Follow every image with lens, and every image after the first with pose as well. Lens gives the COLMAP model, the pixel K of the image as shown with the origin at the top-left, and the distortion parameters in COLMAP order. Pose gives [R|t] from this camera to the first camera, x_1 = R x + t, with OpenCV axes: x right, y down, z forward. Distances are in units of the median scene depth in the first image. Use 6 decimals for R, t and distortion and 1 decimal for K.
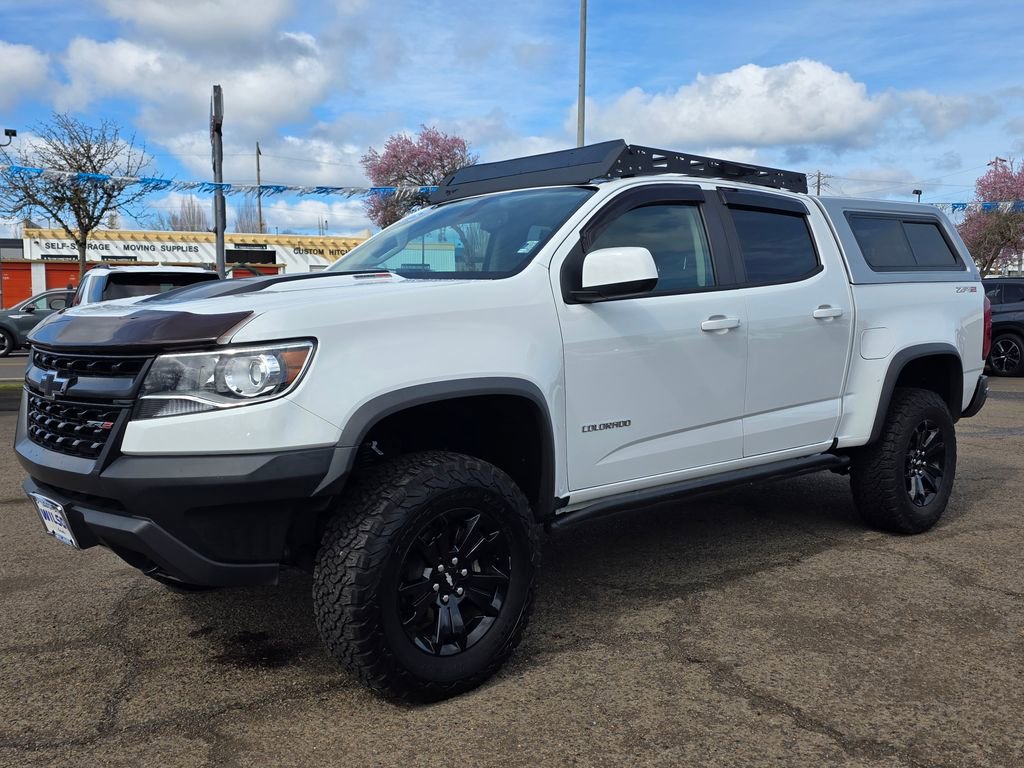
lens RADIAL K [[964.4, 0, 511.3], [0, 964.4, 365.7], [0, 0, 1]] dist [0.100365, -0.139694]
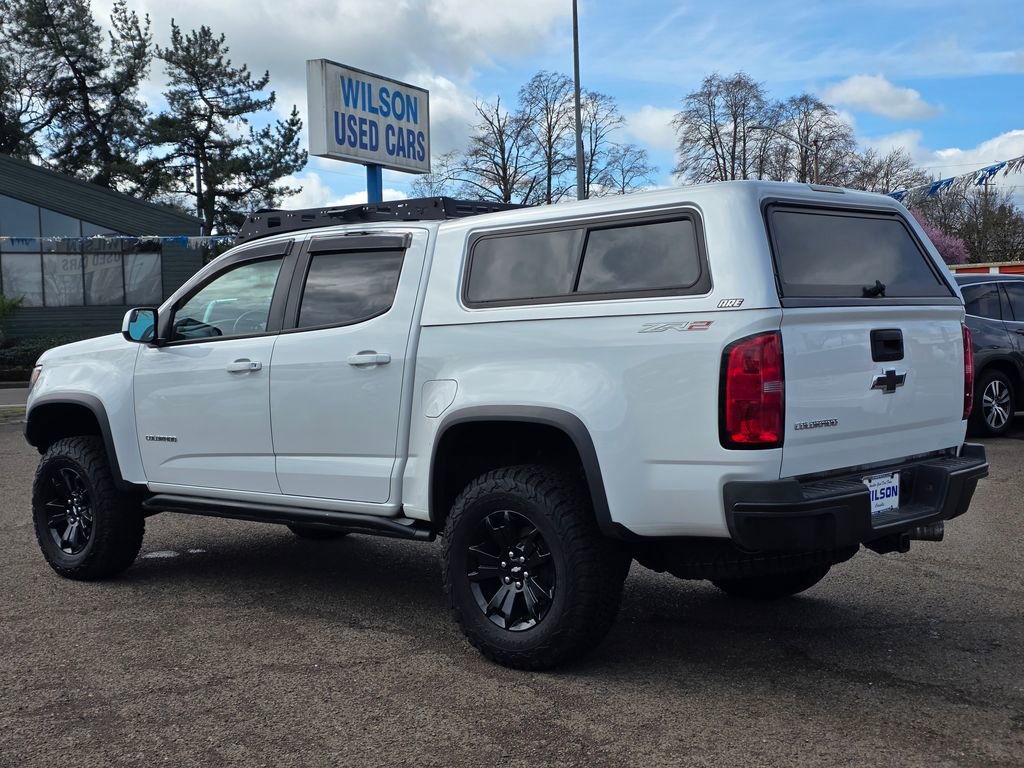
lens RADIAL K [[1365.4, 0, 512.0], [0, 1365.4, 384.0], [0, 0, 1]] dist [0.201044, -0.574457]
pose [[0.091032, 0.047318, -0.994723, 1.929191], [-0.042697, 0.998137, 0.043573, -0.111484], [0.994932, 0.038505, 0.092883, 1.222403]]
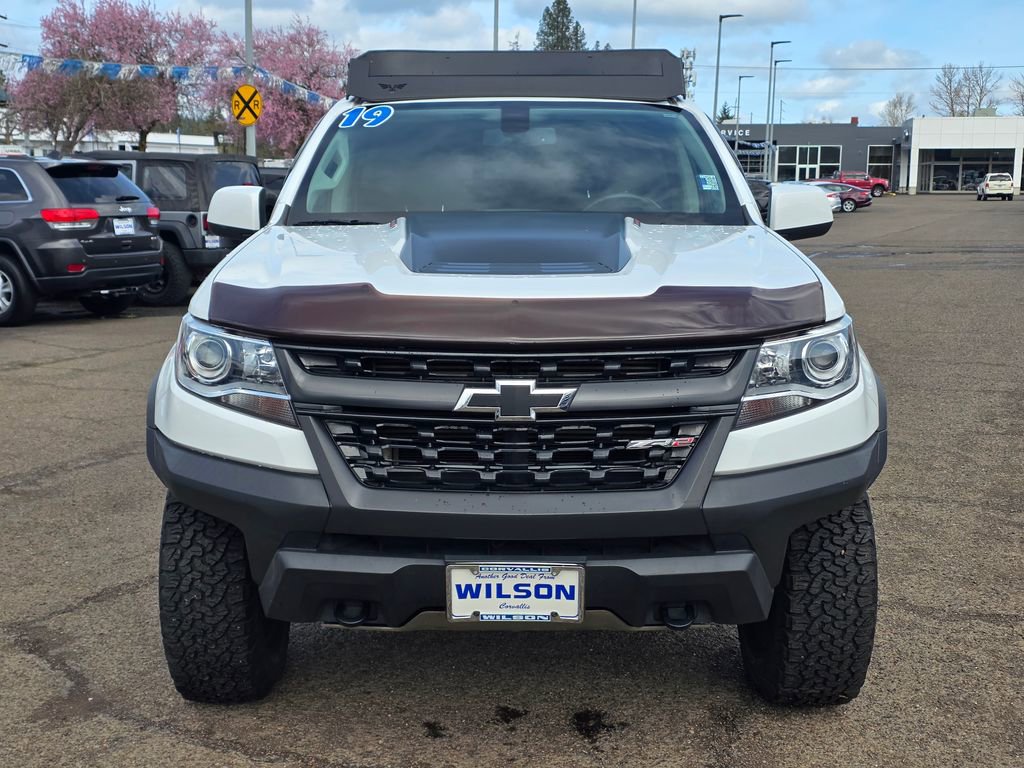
lens RADIAL K [[1365.4, 0, 512.0], [0, 1365.4, 384.0], [0, 0, 1]] dist [0.201044, -0.574457]
pose [[0.670117, -0.102765, 0.735107, -0.950632], [0.042442, 0.994054, 0.100275, -0.071547], [-0.741041, -0.035996, 0.670494, 0.287676]]
